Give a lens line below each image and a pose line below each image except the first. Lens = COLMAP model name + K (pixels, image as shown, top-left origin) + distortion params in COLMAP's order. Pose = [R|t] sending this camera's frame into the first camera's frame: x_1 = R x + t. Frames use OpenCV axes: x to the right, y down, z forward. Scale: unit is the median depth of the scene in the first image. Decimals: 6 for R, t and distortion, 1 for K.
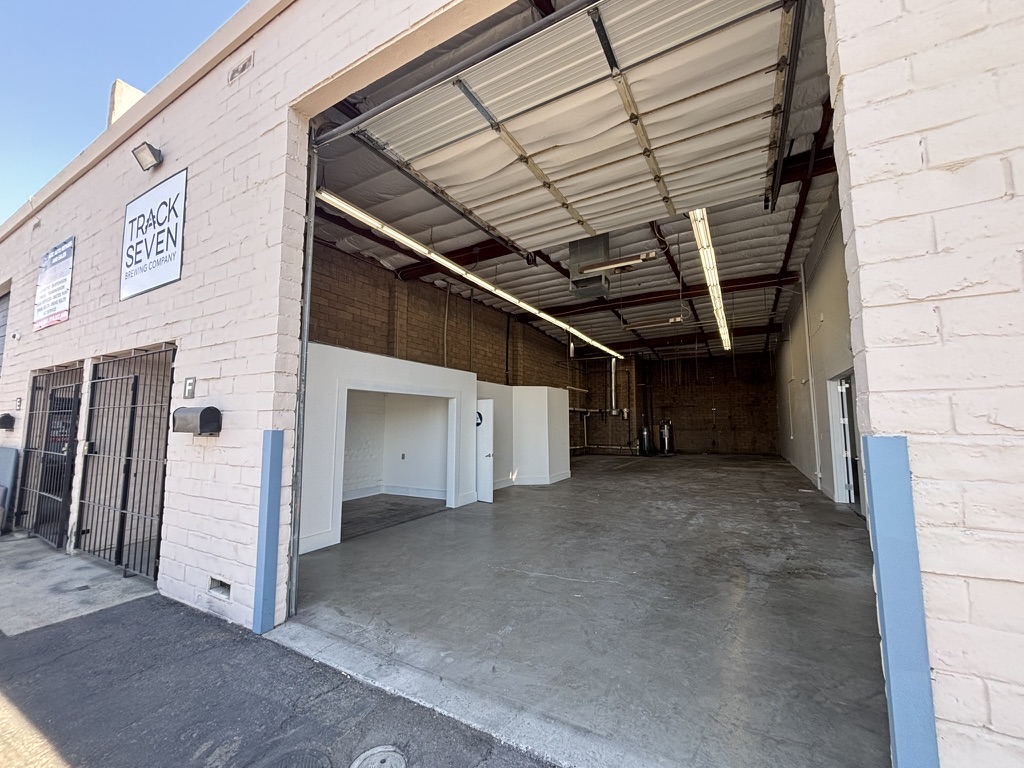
lens RADIAL K [[416.1, 0, 516.6], [0, 416.1, 385.7], [0, 0, 1]] dist [-0.002220, -0.000870]
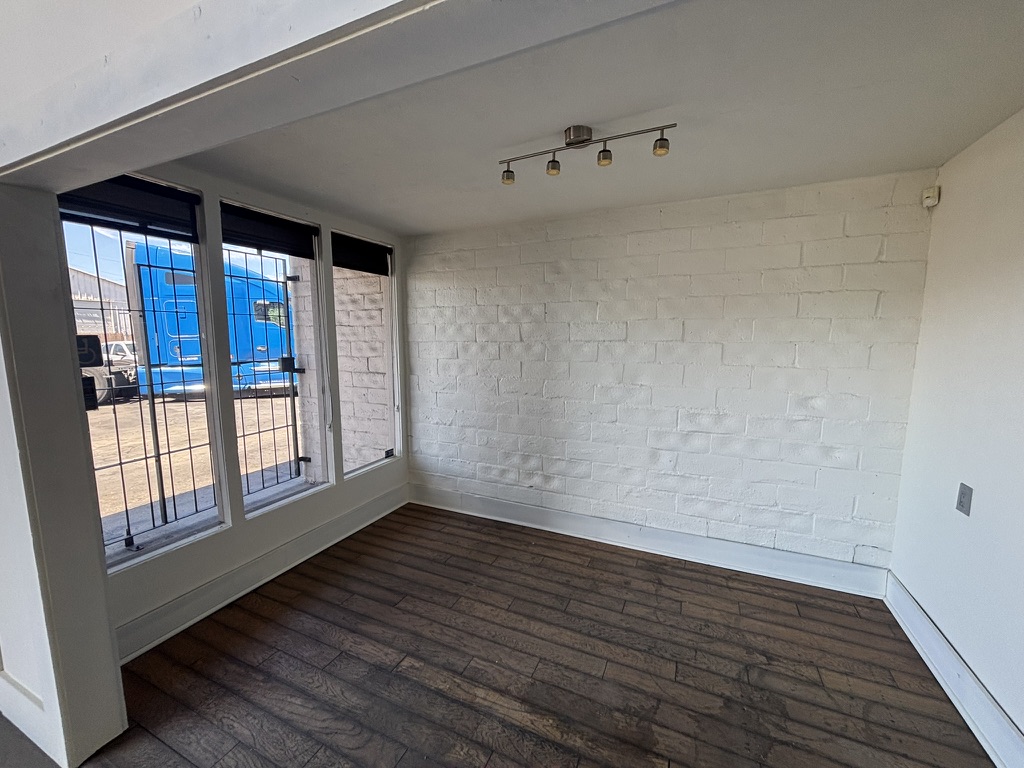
lens RADIAL K [[410.0, 0, 515.4], [0, 410.0, 385.4], [0, 0, 1]] dist [-0.000941, -0.000423]
pose [[0.083574, 0.115007, -0.989843, -0.043907], [0.093289, 0.988053, 0.122675, 0.031620], [0.992125, -0.102594, 0.071847, 0.344054]]
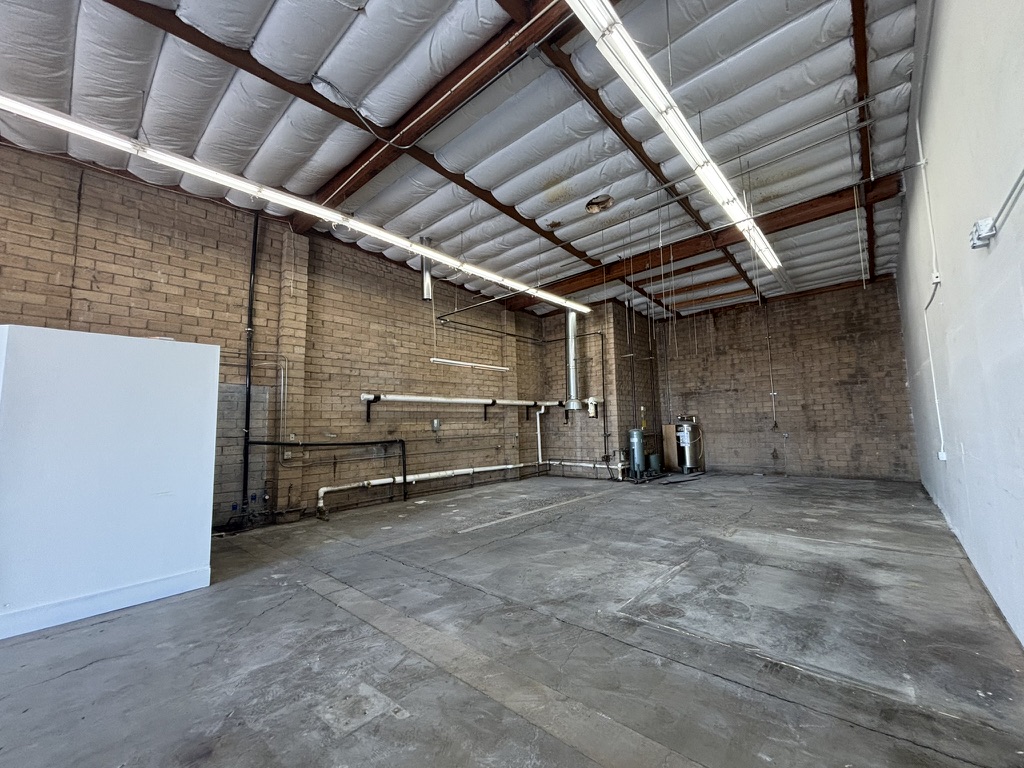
lens RADIAL K [[416.1, 0, 511.6], [0, 416.1, 386.9], [0, 0, 1]] dist [-0.002220, -0.000870]
pose [[0.974909, -0.043166, -0.218377, 0.272621], [0.043282, 0.999054, -0.004254, 0.036698], [0.218354, -0.005304, 0.975855, 0.409313]]
